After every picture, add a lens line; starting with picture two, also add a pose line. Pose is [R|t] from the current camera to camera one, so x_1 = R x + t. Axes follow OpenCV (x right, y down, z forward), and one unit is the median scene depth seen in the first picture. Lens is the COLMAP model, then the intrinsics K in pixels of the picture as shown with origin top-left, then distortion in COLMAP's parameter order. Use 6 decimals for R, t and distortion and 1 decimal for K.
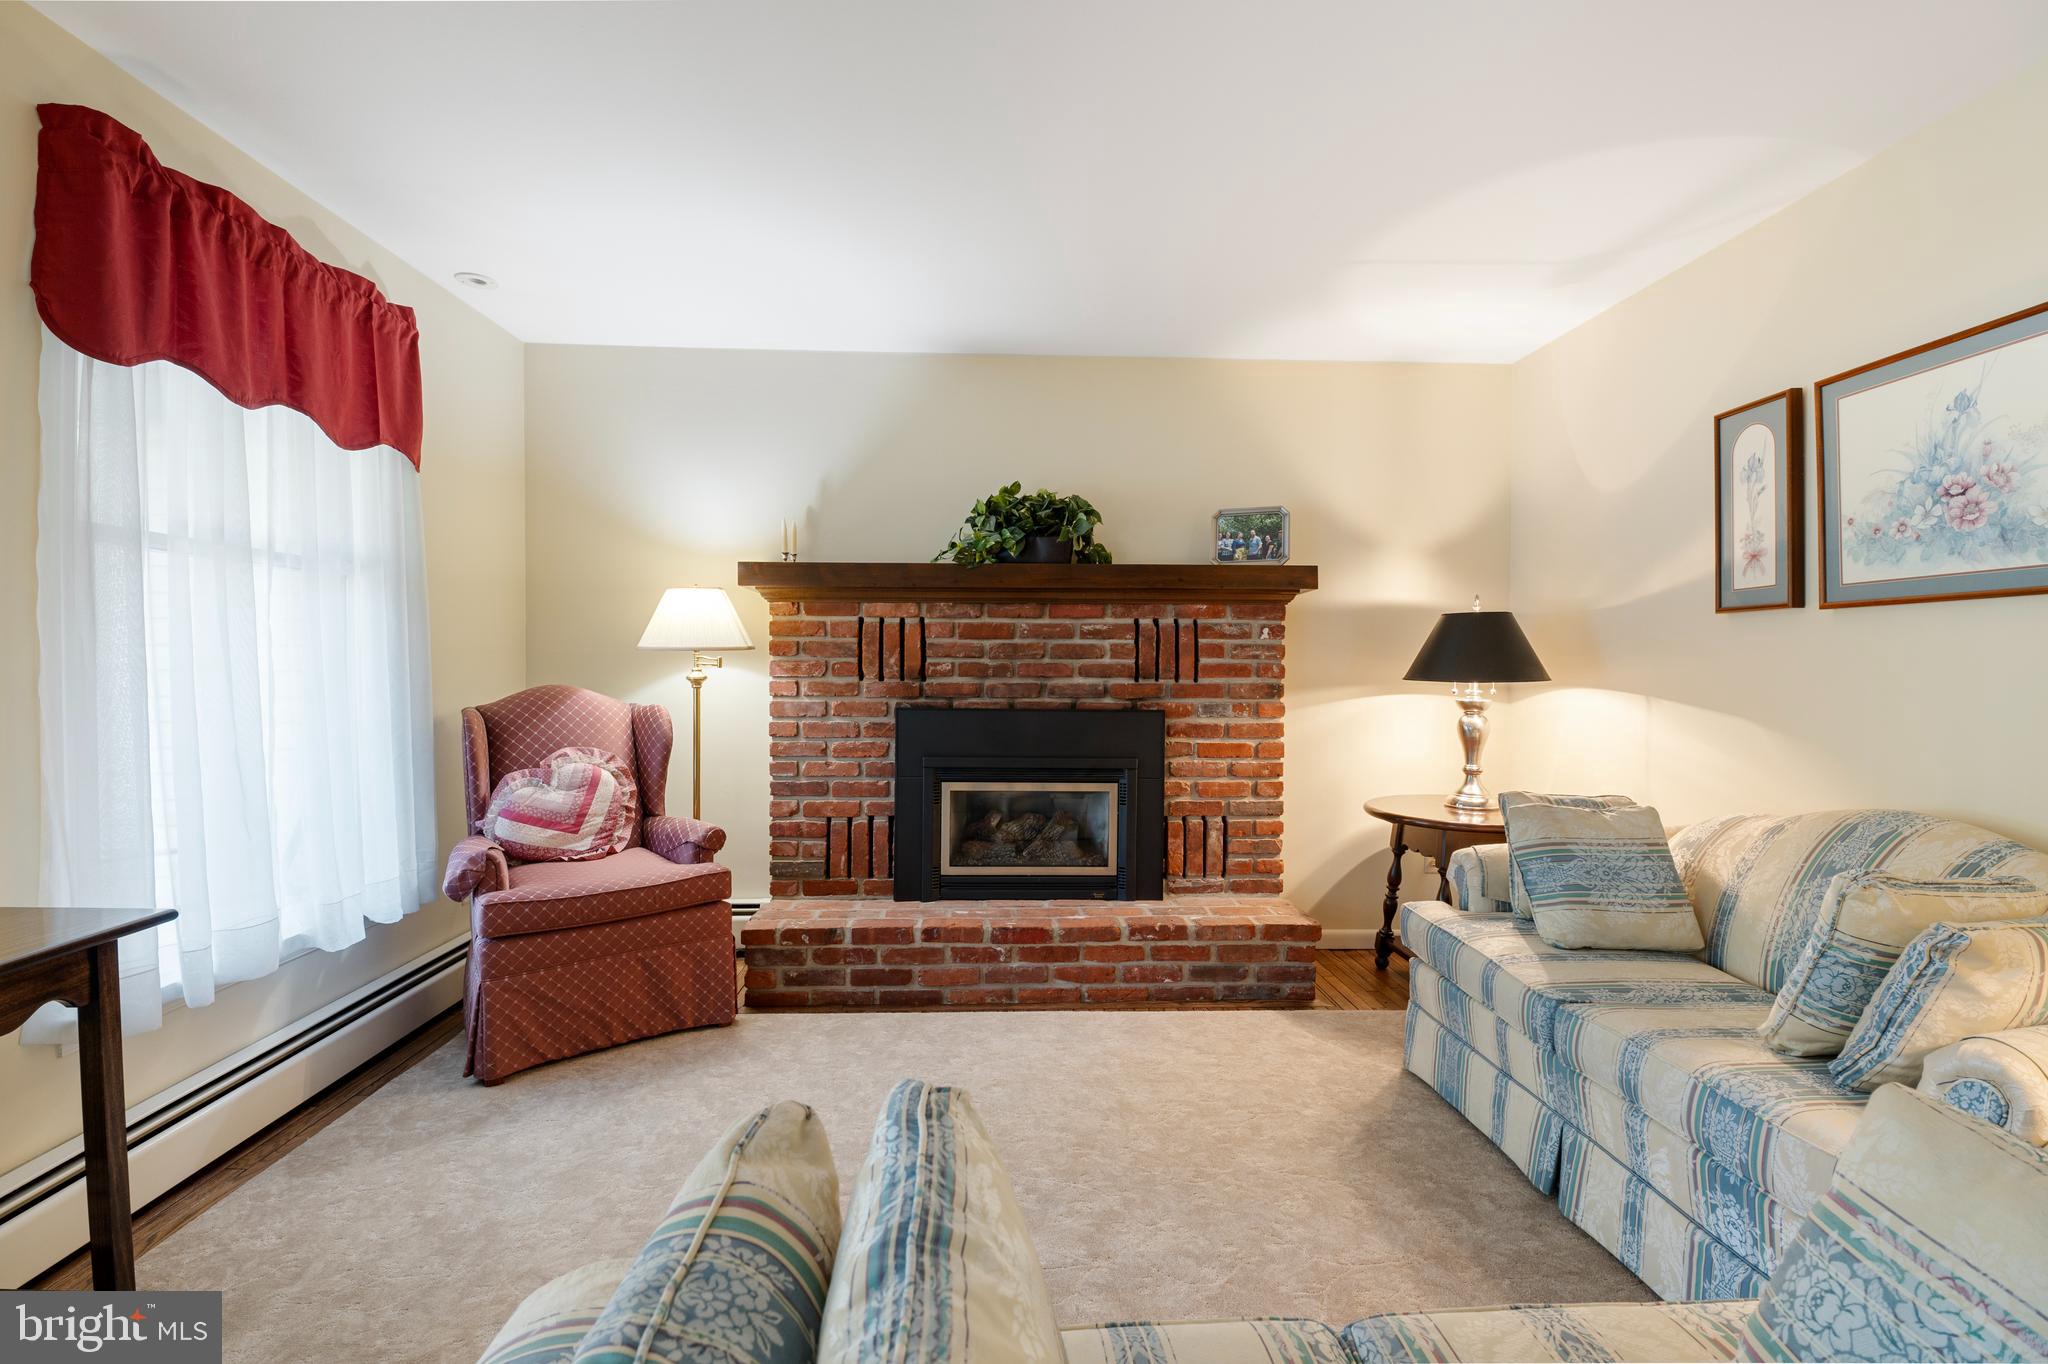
lens RADIAL K [[906.4, 0, 1020.6], [0, 906.4, 688.9], [0, 0, 1]] dist [0.012091, -0.020087]
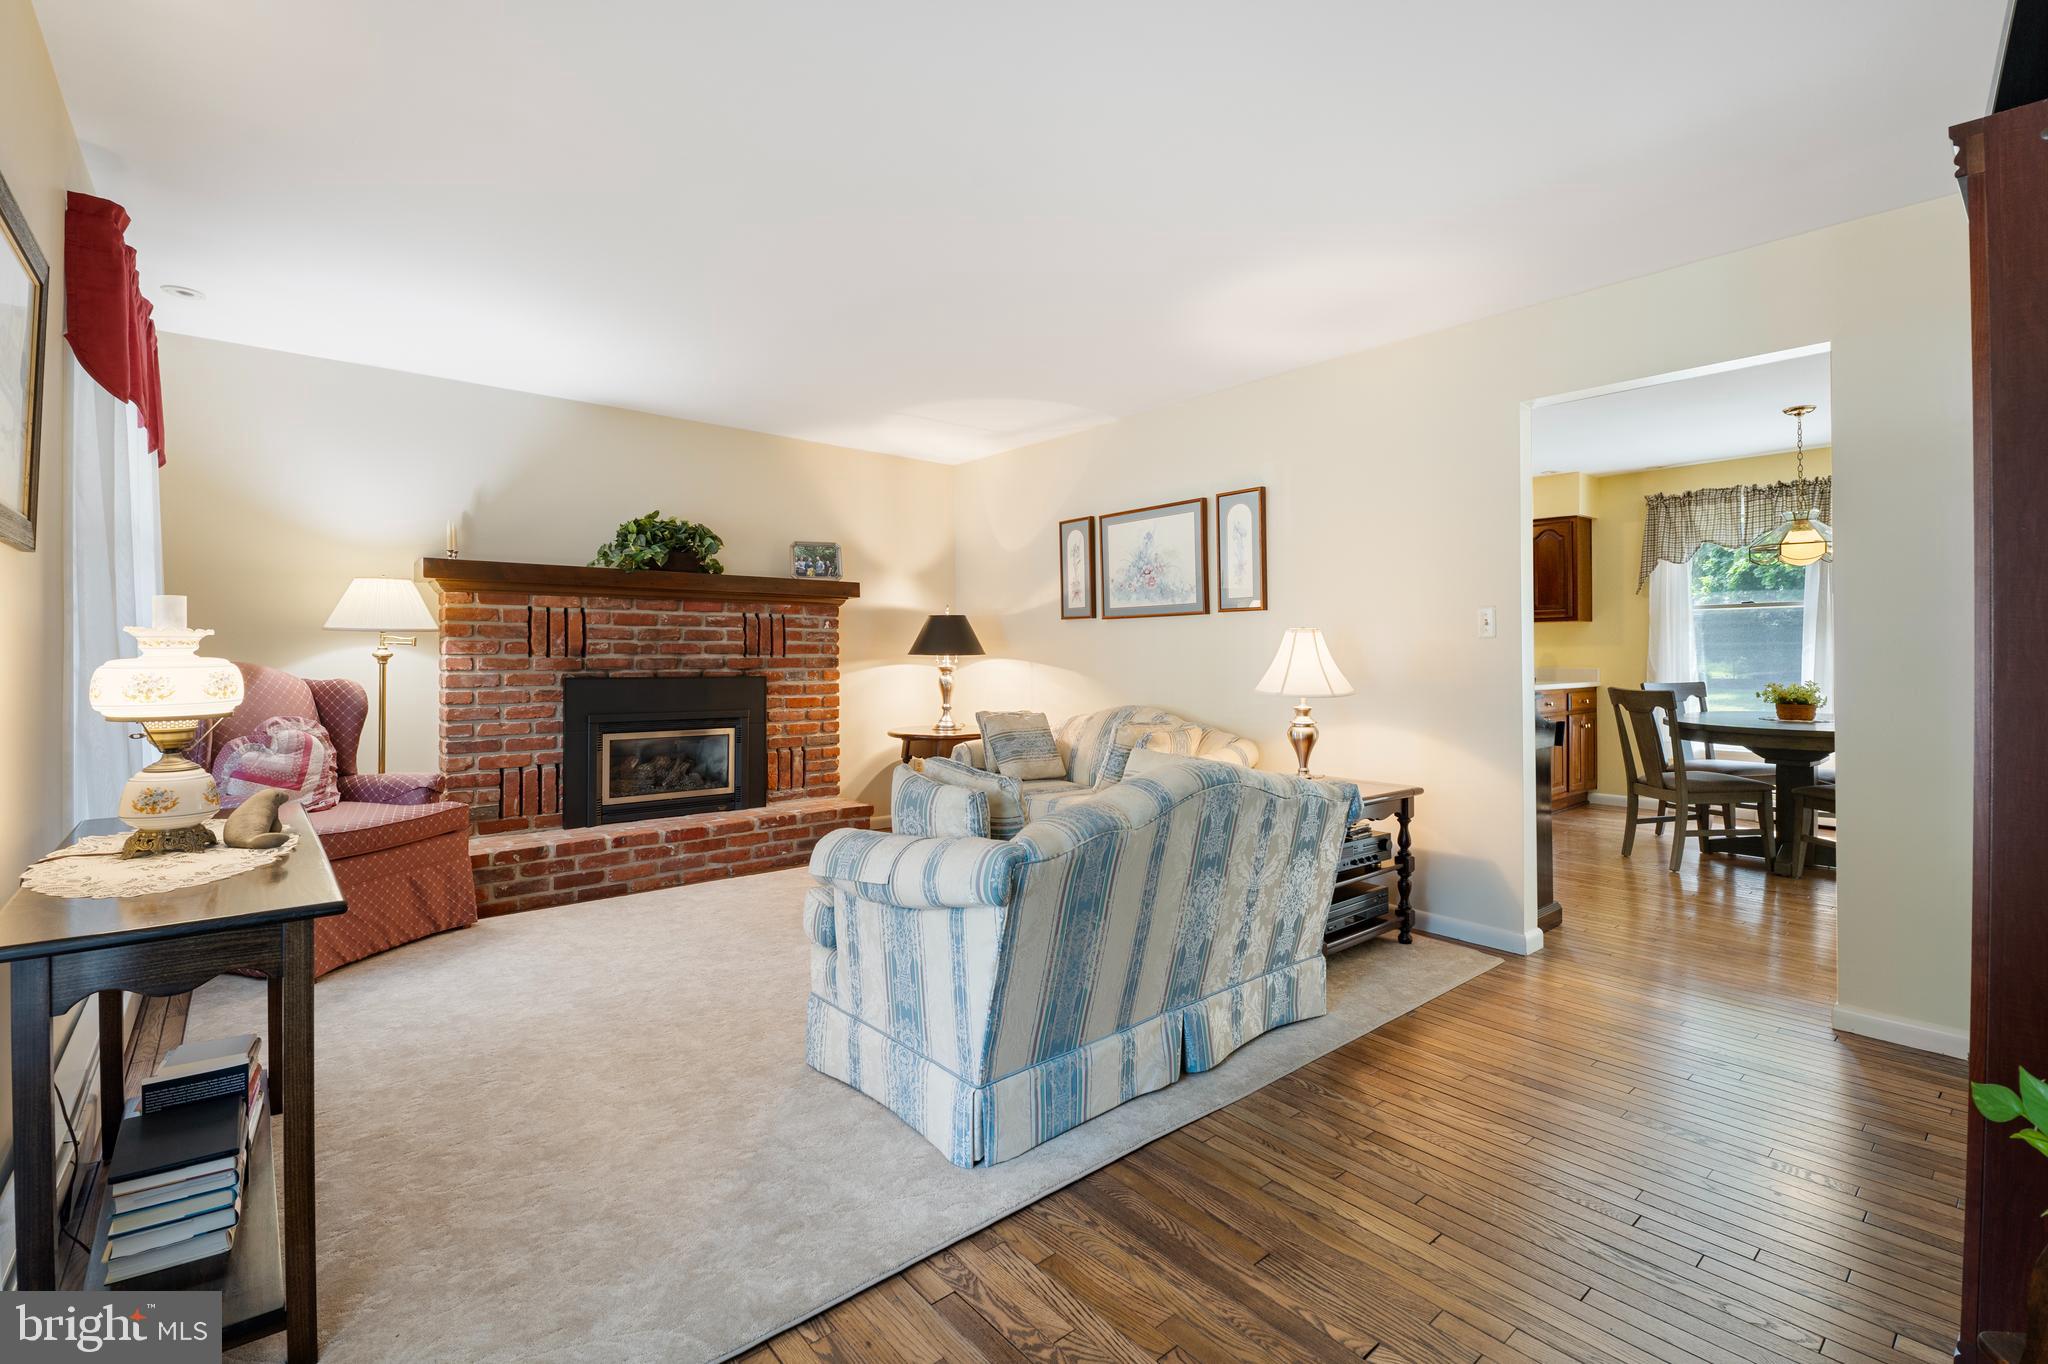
lens RADIAL K [[904.6, 0, 1026.8], [0, 904.6, 665.3], [0, 0, 1]] dist [0.025480, -0.026425]
pose [[0.785977, -0.010904, 0.618159, -0.420839], [0.018560, 0.999810, -0.005963, 0.022852], [-0.617977, 0.016160, 0.786030, -0.416780]]
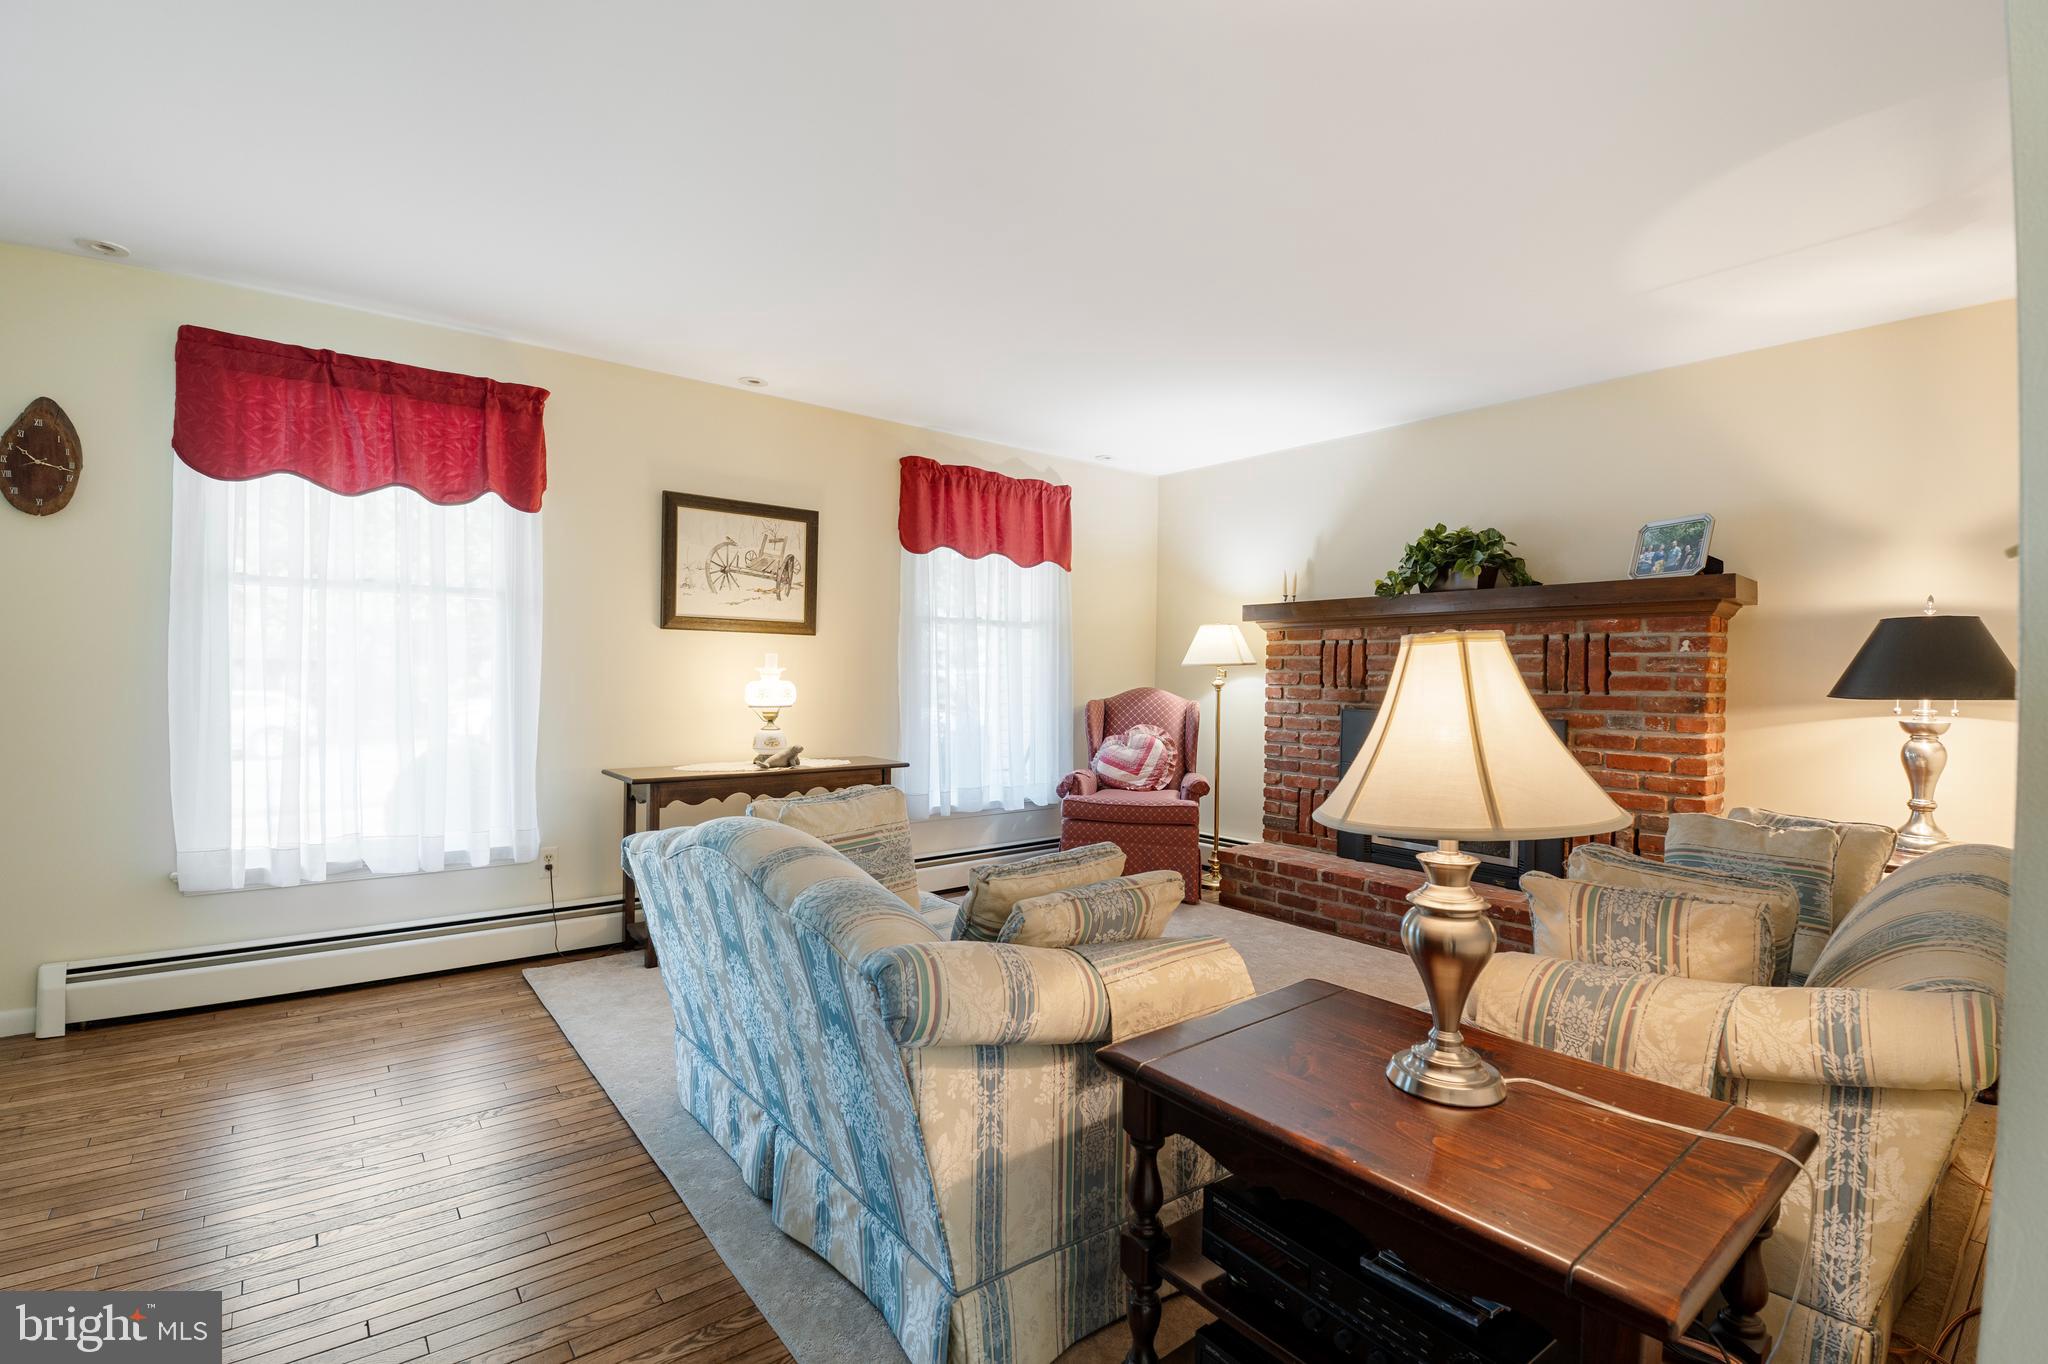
lens RADIAL K [[915.9, 0, 1019.8], [0, 915.9, 692.0], [0, 0, 1]] dist [0.018130, -0.026565]
pose [[0.589619, 0.018966, -0.807459, 0.661981], [-0.030460, 0.999535, 0.001236, 0.008963], [0.807107, 0.023866, 0.589923, -0.157401]]
